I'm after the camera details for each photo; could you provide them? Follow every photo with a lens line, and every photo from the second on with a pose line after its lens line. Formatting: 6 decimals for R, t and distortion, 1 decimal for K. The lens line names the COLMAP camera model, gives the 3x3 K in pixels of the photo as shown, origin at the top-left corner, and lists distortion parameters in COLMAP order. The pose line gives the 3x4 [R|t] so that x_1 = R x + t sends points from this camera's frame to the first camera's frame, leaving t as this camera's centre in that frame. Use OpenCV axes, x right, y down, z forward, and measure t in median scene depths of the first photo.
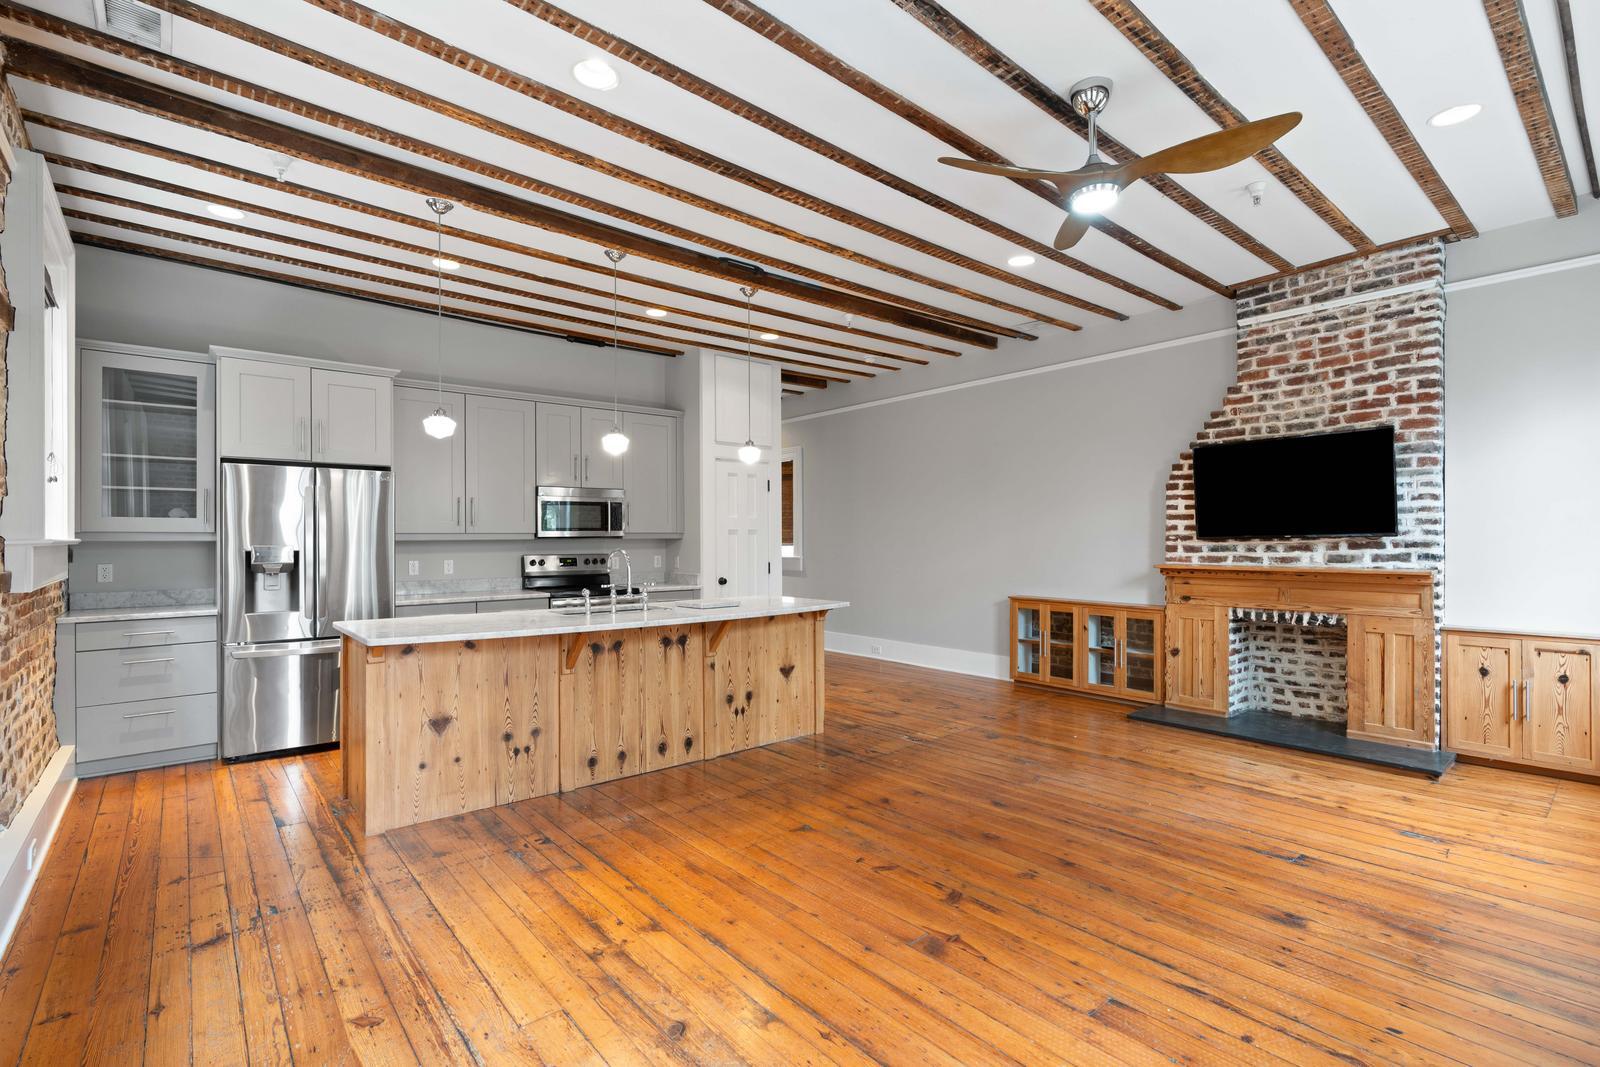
lens RADIAL K [[723.6, 0, 807.7], [0, 723.6, 543.8], [0, 0, 1]] dist [-0.008488, 0.000563]
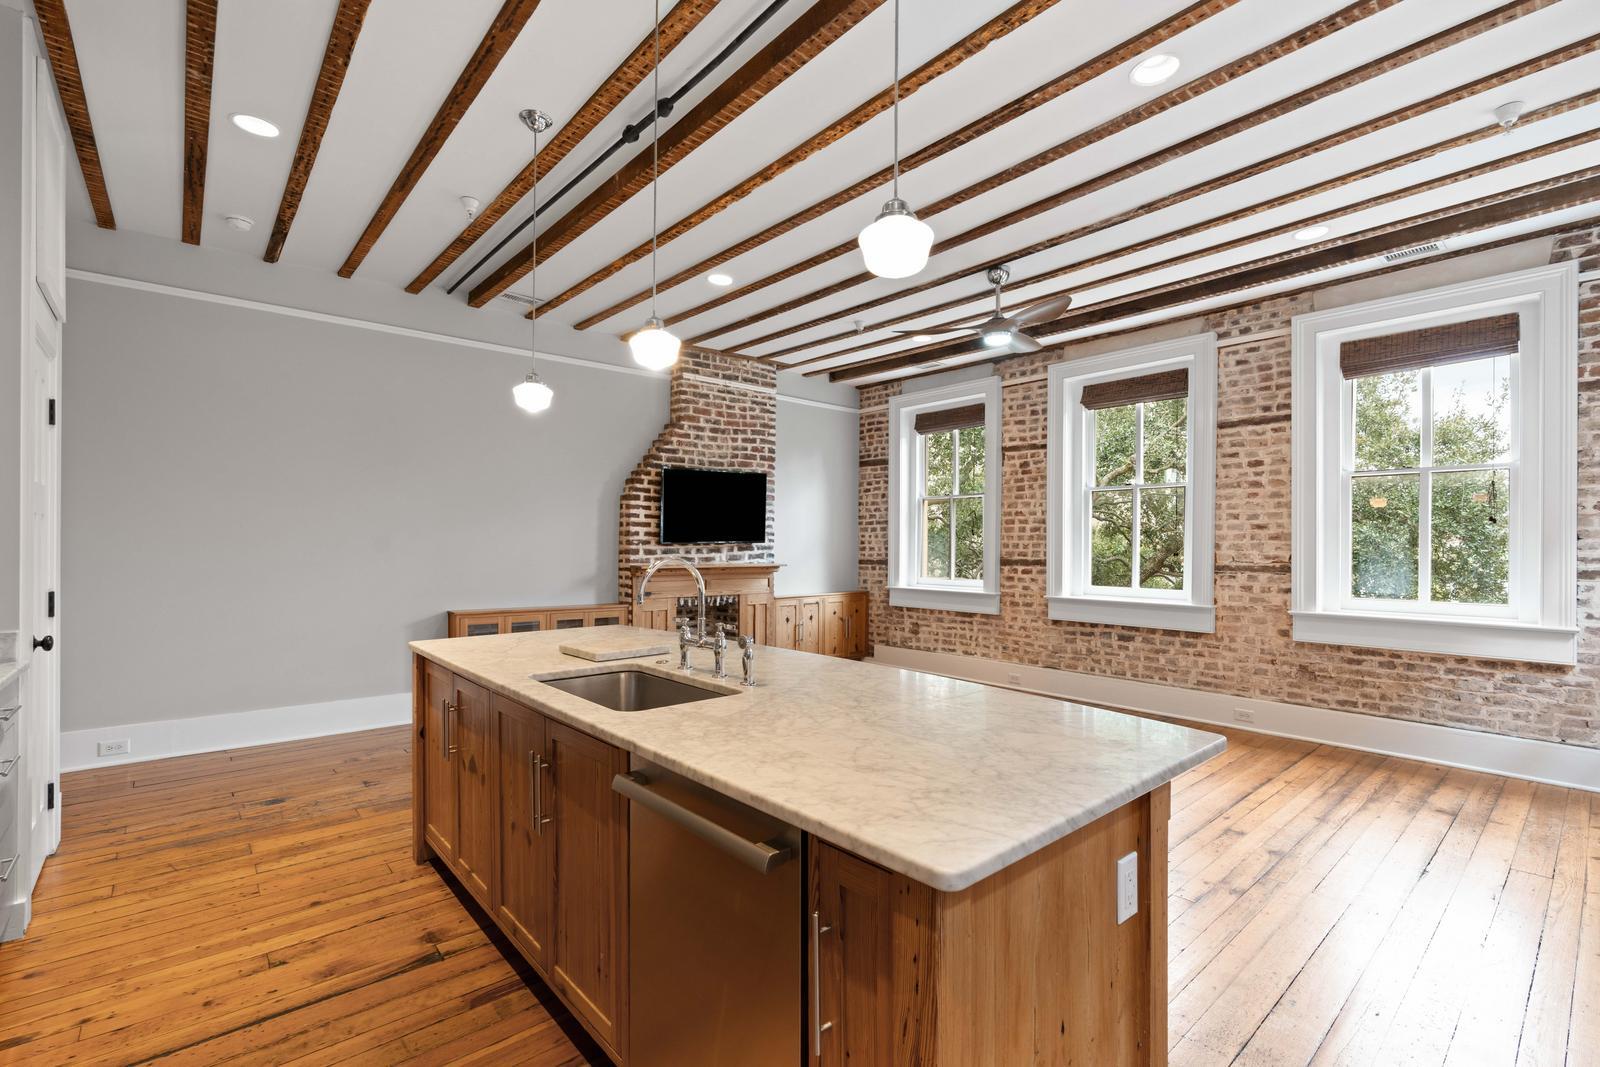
lens RADIAL K [[723.6, 0, 807.7], [0, 723.6, 543.8], [0, 0, 1]] dist [-0.008488, 0.000563]
pose [[-0.011897, 0.000366, 0.999929, -0.729062], [-0.003715, 0.999993, -0.000410, -0.007410], [-0.999922, -0.003719, -0.011896, 0.844863]]
